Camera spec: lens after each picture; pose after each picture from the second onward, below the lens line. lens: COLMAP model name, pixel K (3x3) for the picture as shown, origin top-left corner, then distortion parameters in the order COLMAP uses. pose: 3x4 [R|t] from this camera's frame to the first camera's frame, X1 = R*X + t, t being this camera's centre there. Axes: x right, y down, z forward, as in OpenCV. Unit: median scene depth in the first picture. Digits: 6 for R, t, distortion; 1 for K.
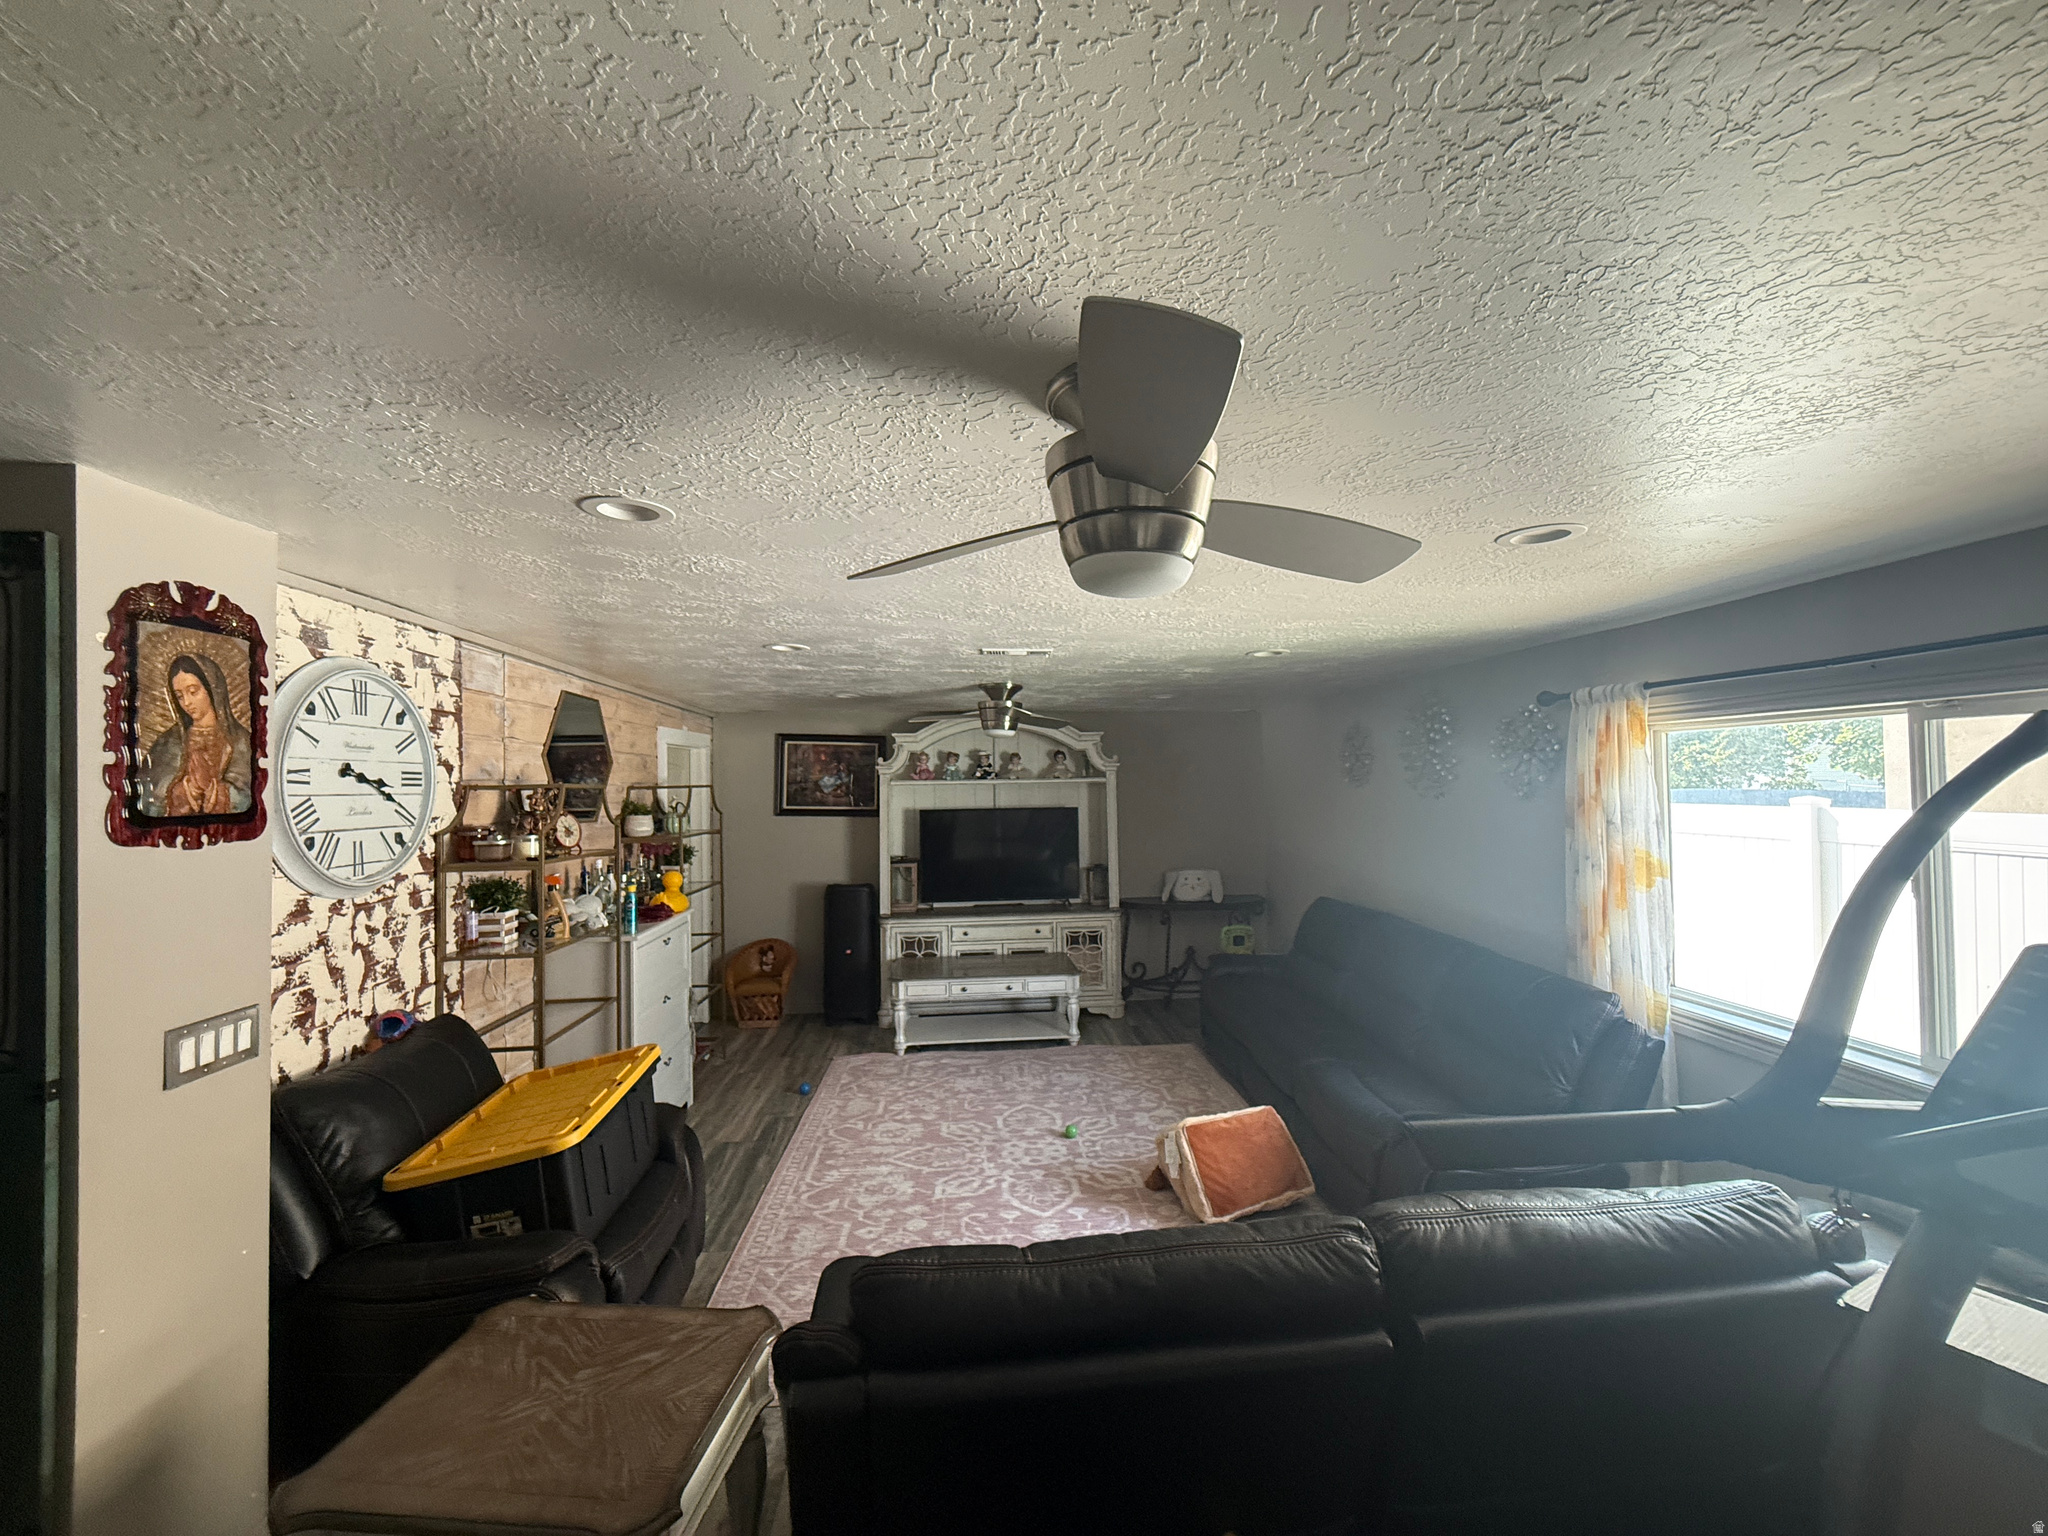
lens RADIAL K [[816.5, 0, 1028.6], [0, 816.5, 769.5], [0, 0, 1]] dist [-0.002089, 0.000953]
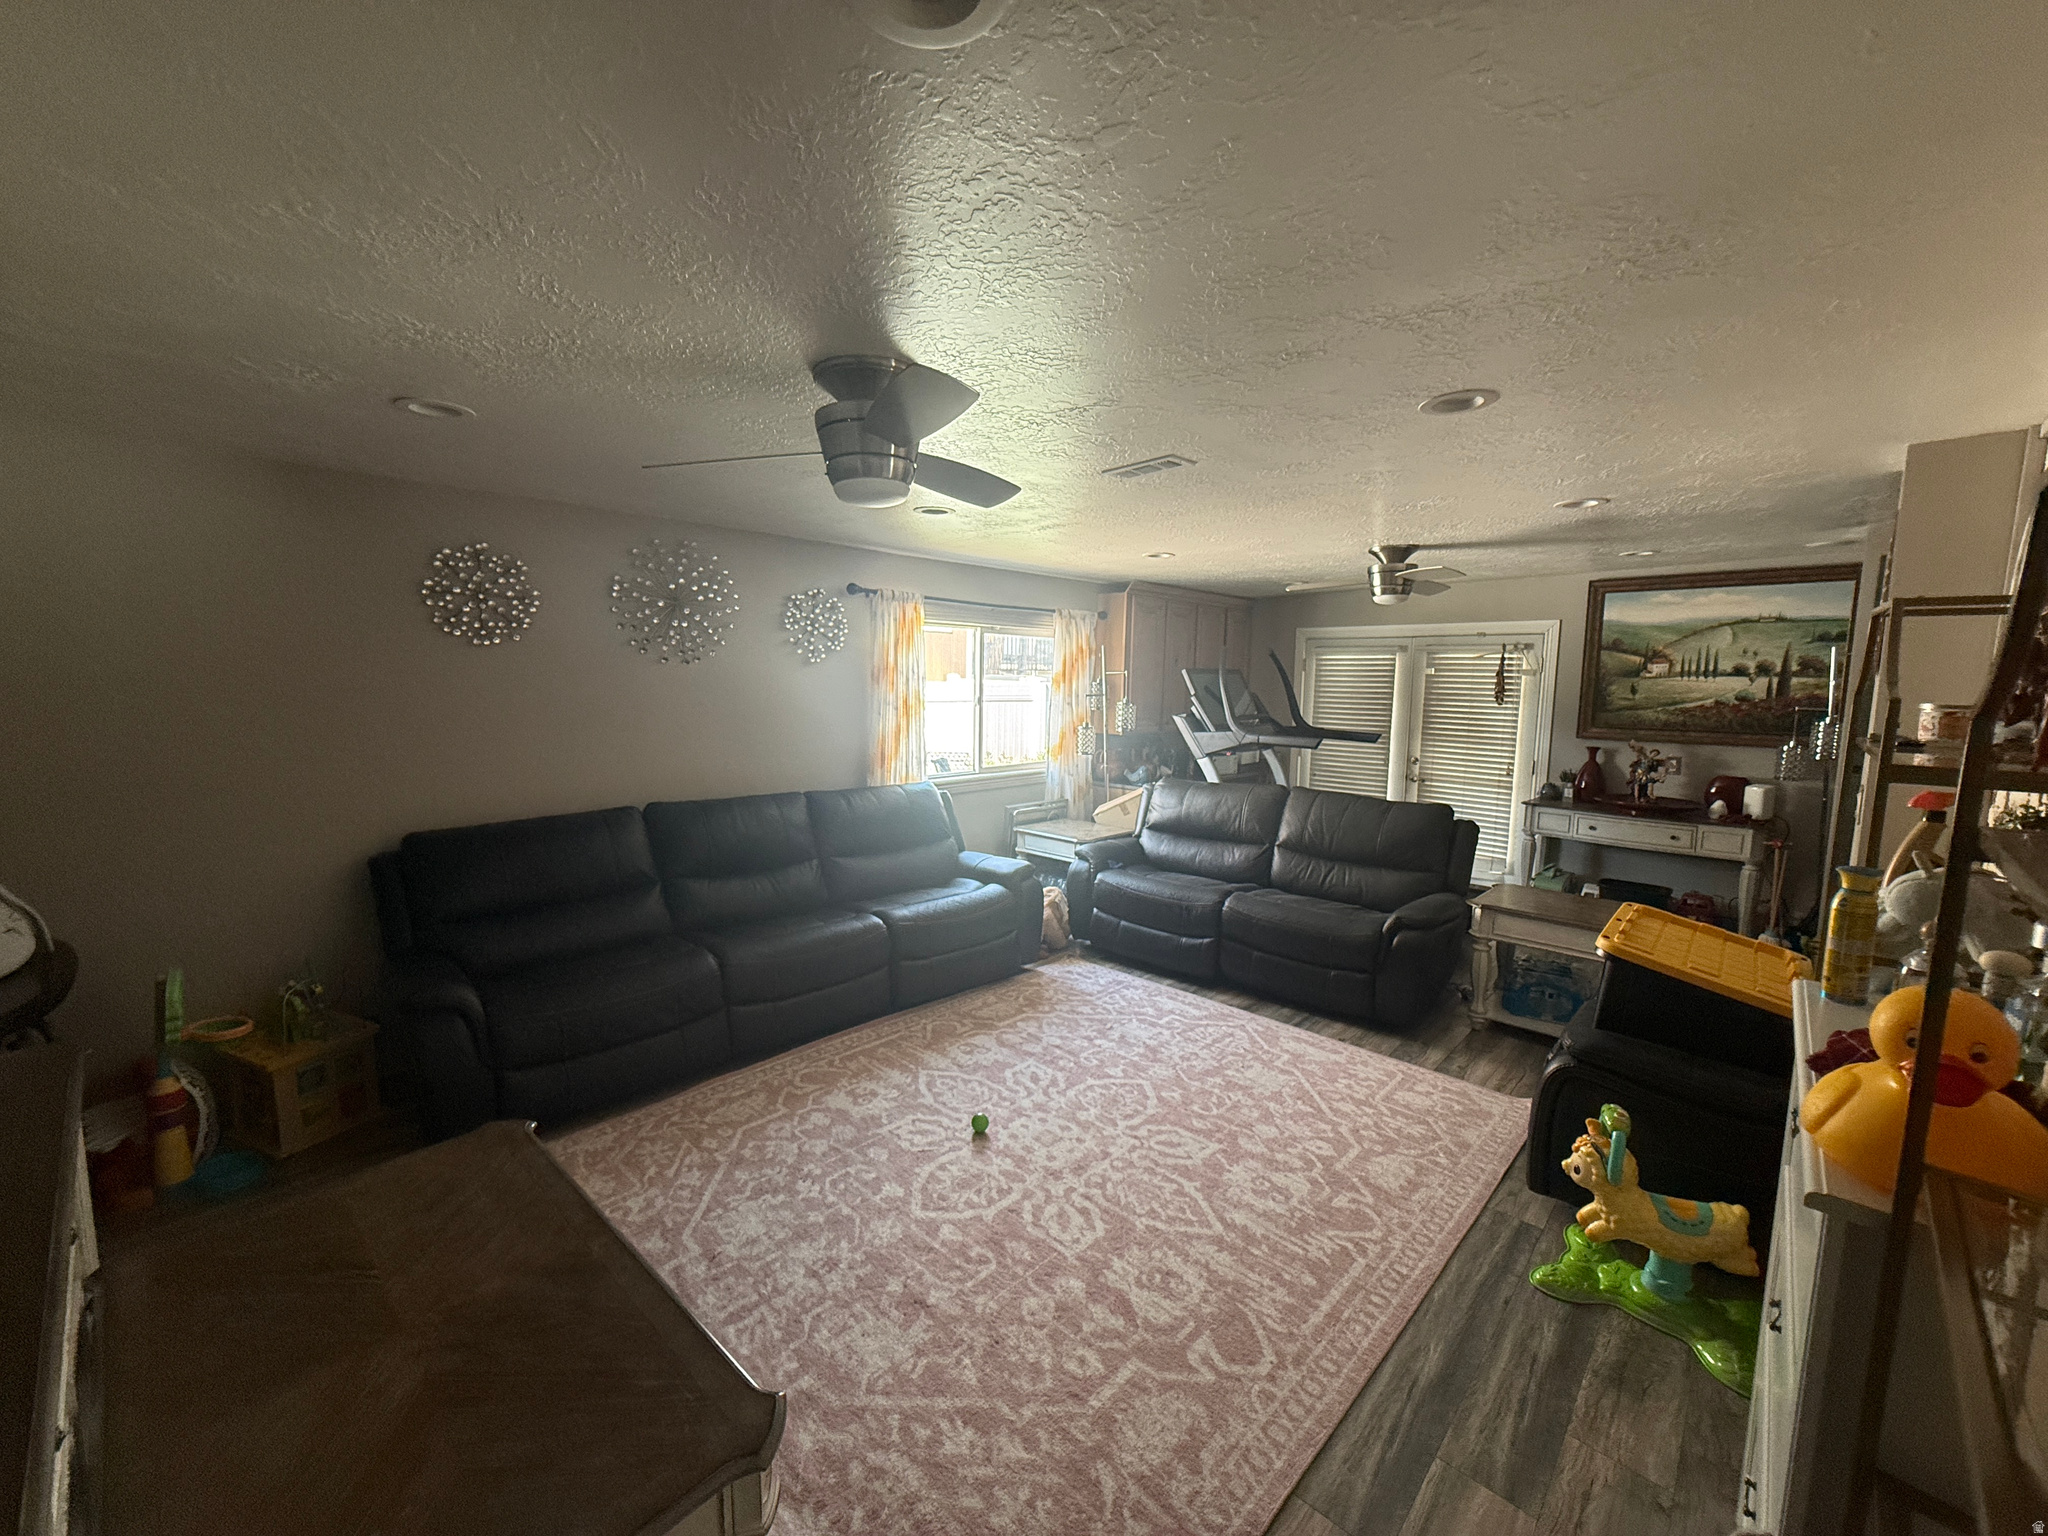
lens RADIAL K [[816.5, 0, 1025.5], [0, 816.5, 769.5], [0, 0, 1]] dist [-0.002089, 0.000953]
pose [[-0.663061, -0.080636, 0.744210, -0.510373], [-0.017646, 0.995589, 0.092151, 0.072652], [-0.748357, 0.047969, -0.661559, 1.514372]]
